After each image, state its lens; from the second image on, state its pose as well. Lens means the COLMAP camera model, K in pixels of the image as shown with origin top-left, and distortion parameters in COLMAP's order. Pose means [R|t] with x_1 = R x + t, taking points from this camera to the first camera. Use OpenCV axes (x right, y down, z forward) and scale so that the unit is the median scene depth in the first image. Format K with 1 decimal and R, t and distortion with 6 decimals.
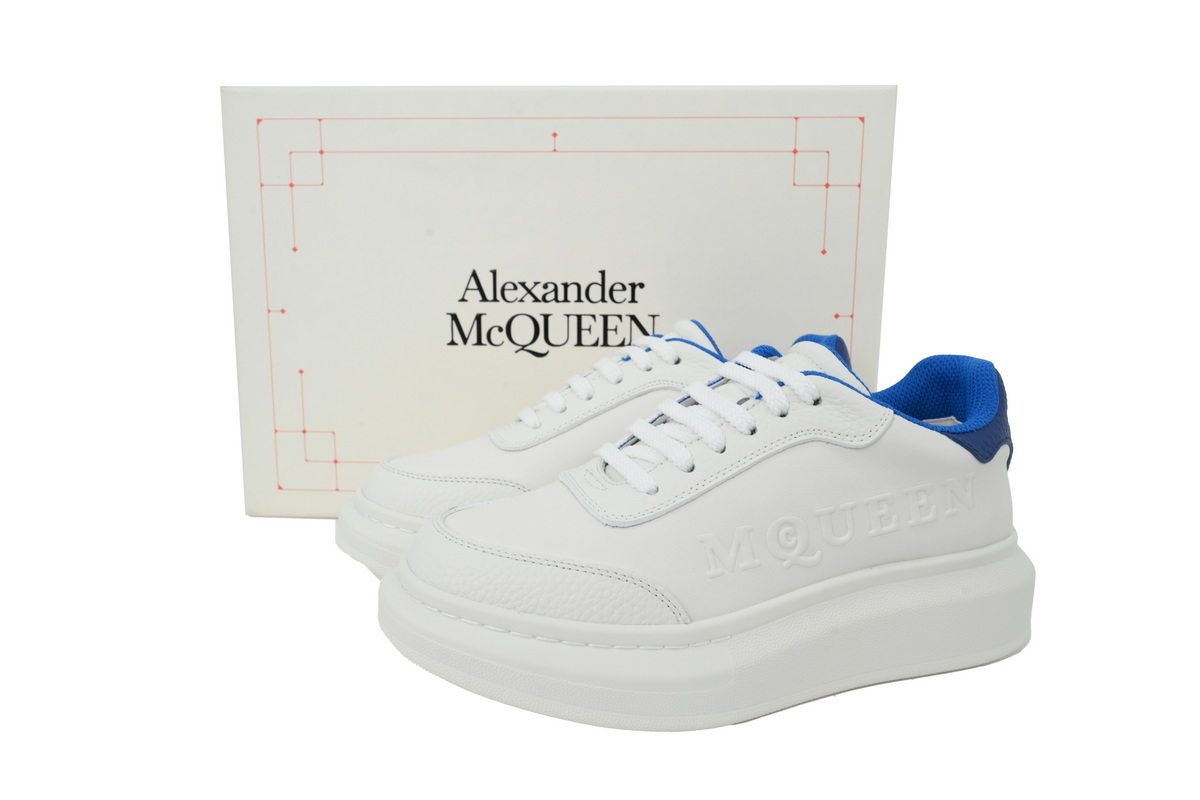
lens RADIAL K [[830.9, 0, 600.0], [0, 830.9, 400.0], [0, 0, 1]] dist [-0.001347, -0.000403]
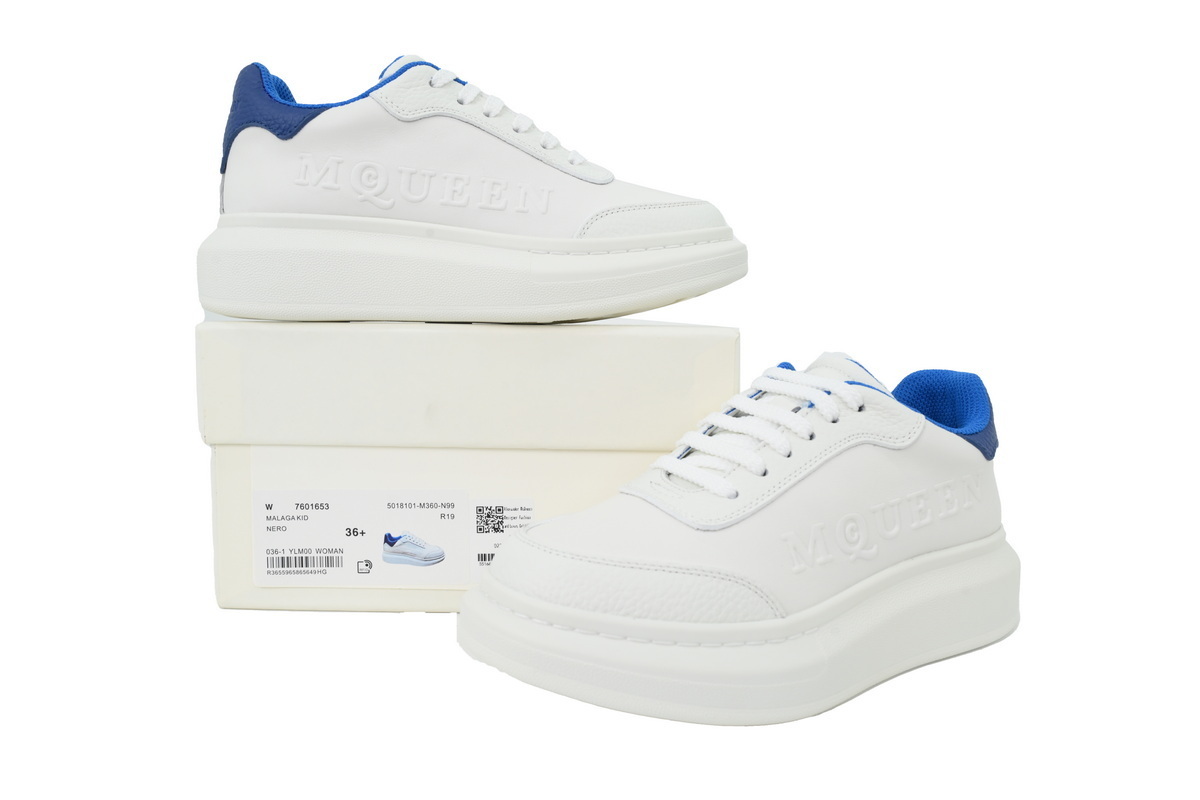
lens RADIAL K [[830.9, 0, 600.0], [0, 830.9, 400.0], [0, 0, 1]] dist [-0.001347, -0.000403]
pose [[0.975058, -0.019109, 0.221125, -0.328650], [0.031910, 0.998006, -0.054462, 0.041241], [-0.219643, 0.060160, 0.973724, 0.009319]]
